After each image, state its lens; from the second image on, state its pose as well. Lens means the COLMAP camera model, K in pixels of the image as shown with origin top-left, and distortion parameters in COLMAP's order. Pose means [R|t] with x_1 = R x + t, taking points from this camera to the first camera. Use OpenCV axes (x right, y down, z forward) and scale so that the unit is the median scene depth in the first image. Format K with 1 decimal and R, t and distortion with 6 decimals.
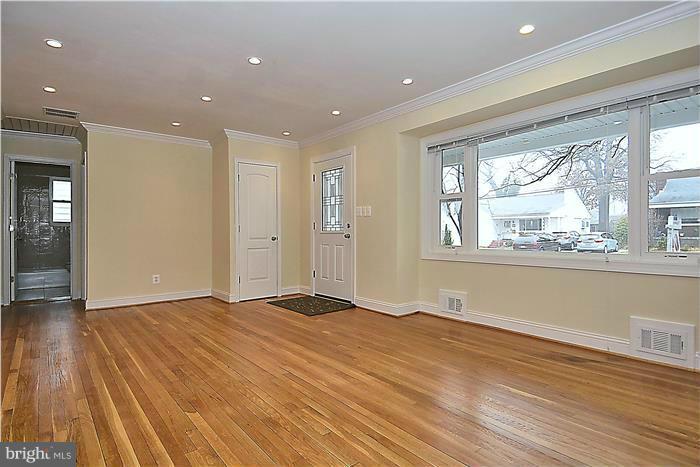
lens RADIAL K [[373.4, 0, 350.6], [0, 373.4, 238.0], [0, 0, 1]] dist [0.051545, -0.046402]
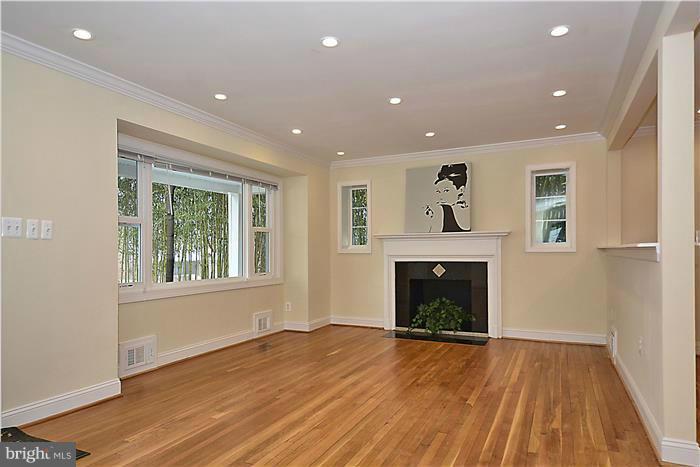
lens RADIAL K [[403.2, 0, 350.0], [0, 403.2, 233.5], [0, 0, 1]] dist [-0.001456, -0.000125]
pose [[-0.390900, 0.047830, 0.919189, -1.215572], [0.032721, 0.998740, -0.038054, -0.074511], [-0.919851, 0.015202, -0.391973, 1.480066]]
